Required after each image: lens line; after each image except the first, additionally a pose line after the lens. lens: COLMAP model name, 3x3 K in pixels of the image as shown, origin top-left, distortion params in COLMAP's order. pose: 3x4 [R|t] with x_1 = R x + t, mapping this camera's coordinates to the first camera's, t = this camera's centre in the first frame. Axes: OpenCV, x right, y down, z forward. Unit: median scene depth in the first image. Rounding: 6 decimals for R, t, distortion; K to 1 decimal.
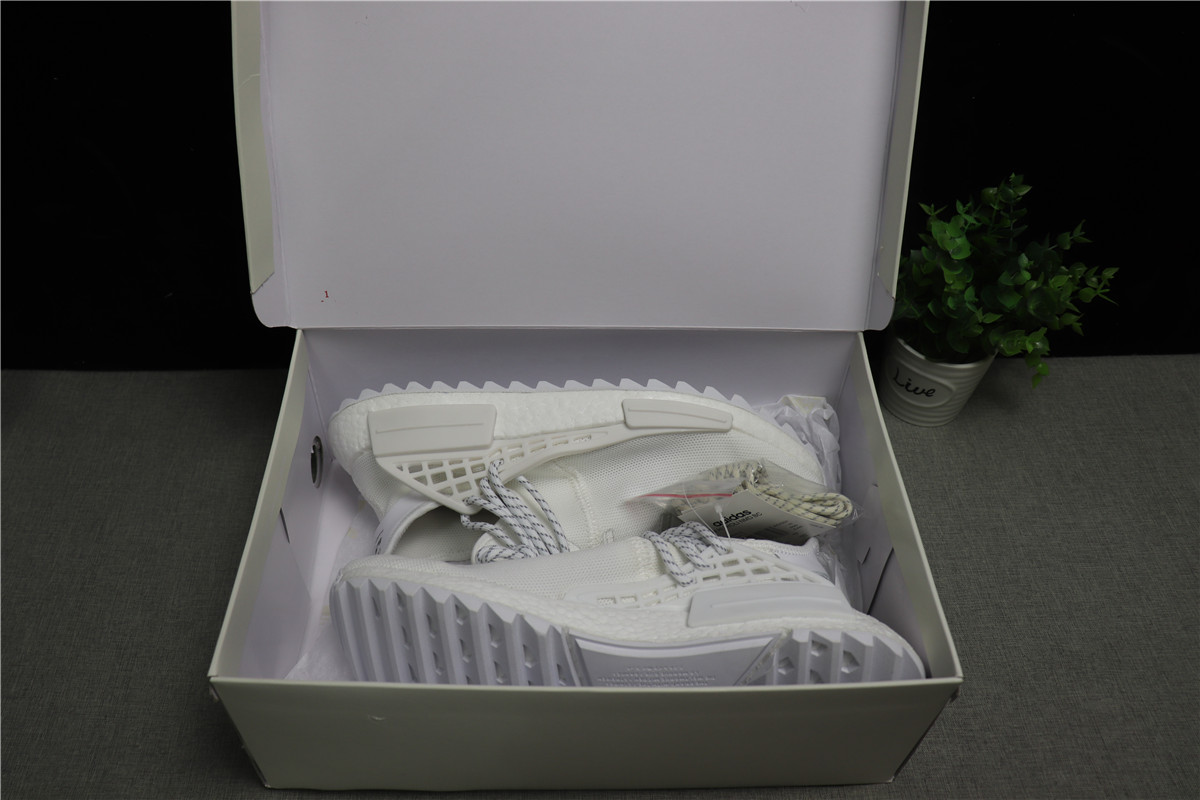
lens RADIAL K [[979.3, 0, 597.1], [0, 979.3, 412.0], [0, 0, 1]] dist [-0.178949, 0.141466]
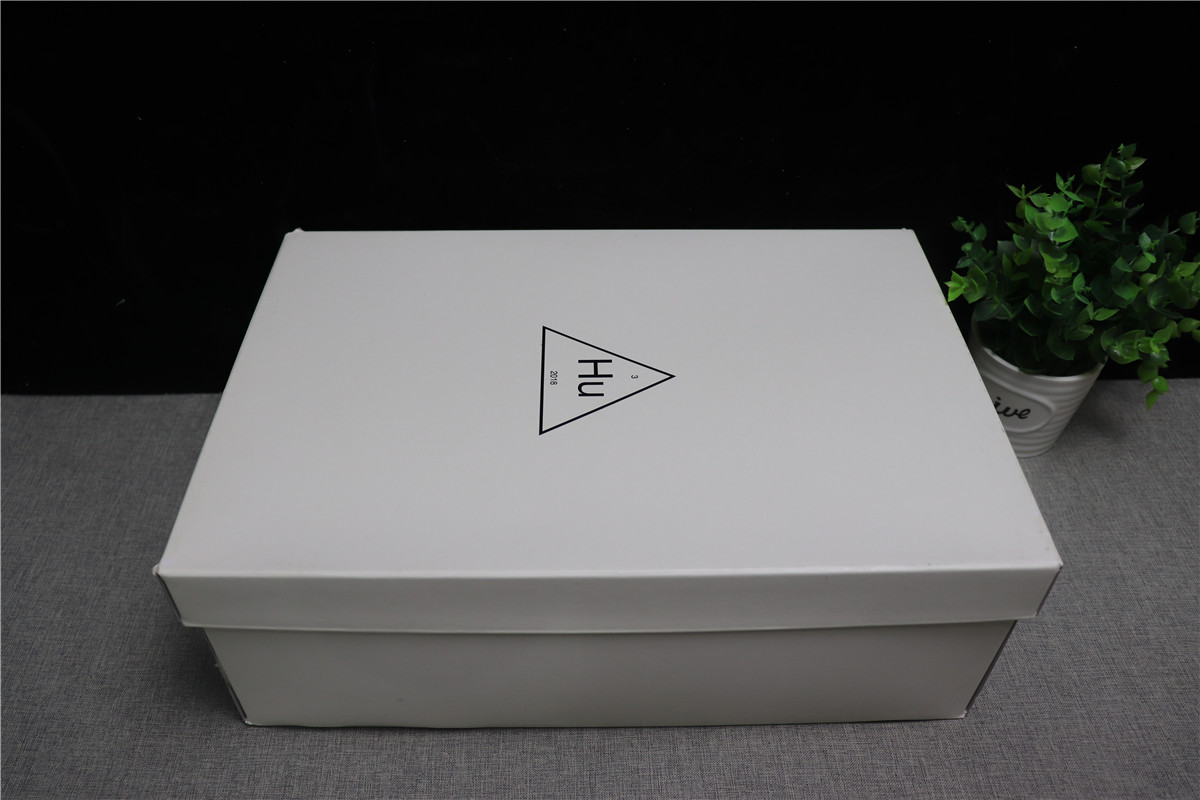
lens RADIAL K [[979.3, 0, 597.1], [0, 979.3, 412.0], [0, 0, 1]] dist [-0.178949, 0.141466]
pose [[0.999514, -0.002619, -0.031064, 0.004576], [0.000178, 0.996926, -0.078344, 0.046055], [0.031174, 0.078301, 0.996442, 0.187181]]
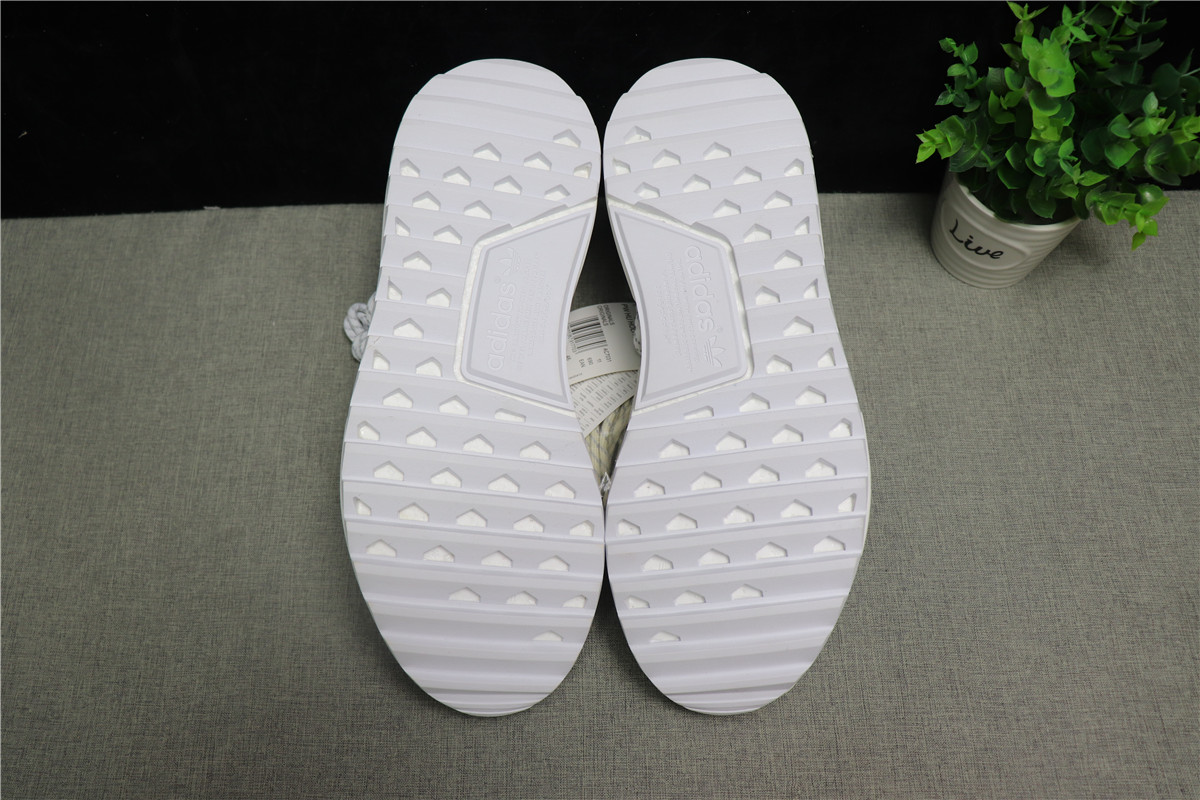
lens RADIAL K [[979.3, 0, 597.1], [0, 979.3, 412.0], [0, 0, 1]] dist [-0.178949, 0.141466]
pose [[0.998843, 0.008425, -0.047350, 0.068543], [0.005964, 0.955238, 0.295778, -0.138324], [0.047723, -0.295718, 0.954083, 0.237080]]
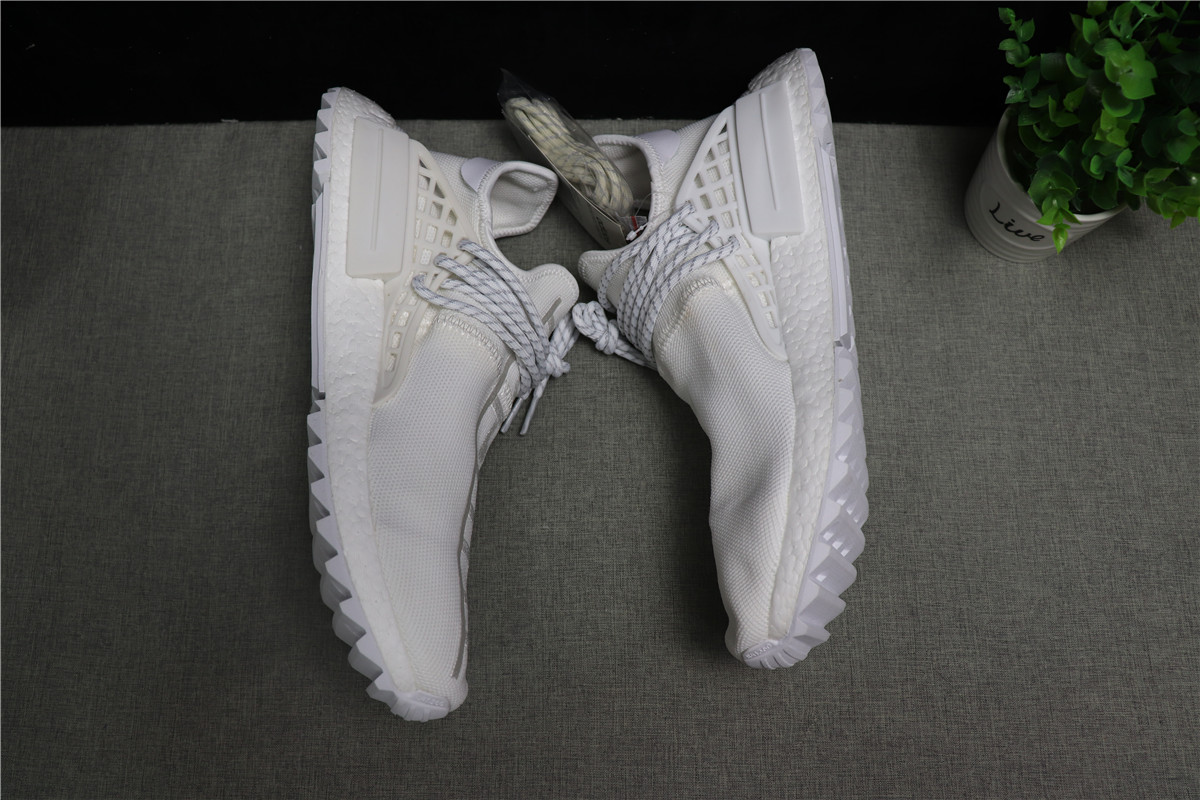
lens RADIAL K [[979.3, 0, 597.1], [0, 979.3, 412.0], [0, 0, 1]] dist [-0.178949, 0.141466]
pose [[0.999257, 0.034687, -0.016808, 0.016692], [-0.023630, 0.895798, 0.443833, -0.215808], [0.030451, -0.443106, 0.895952, 0.253072]]
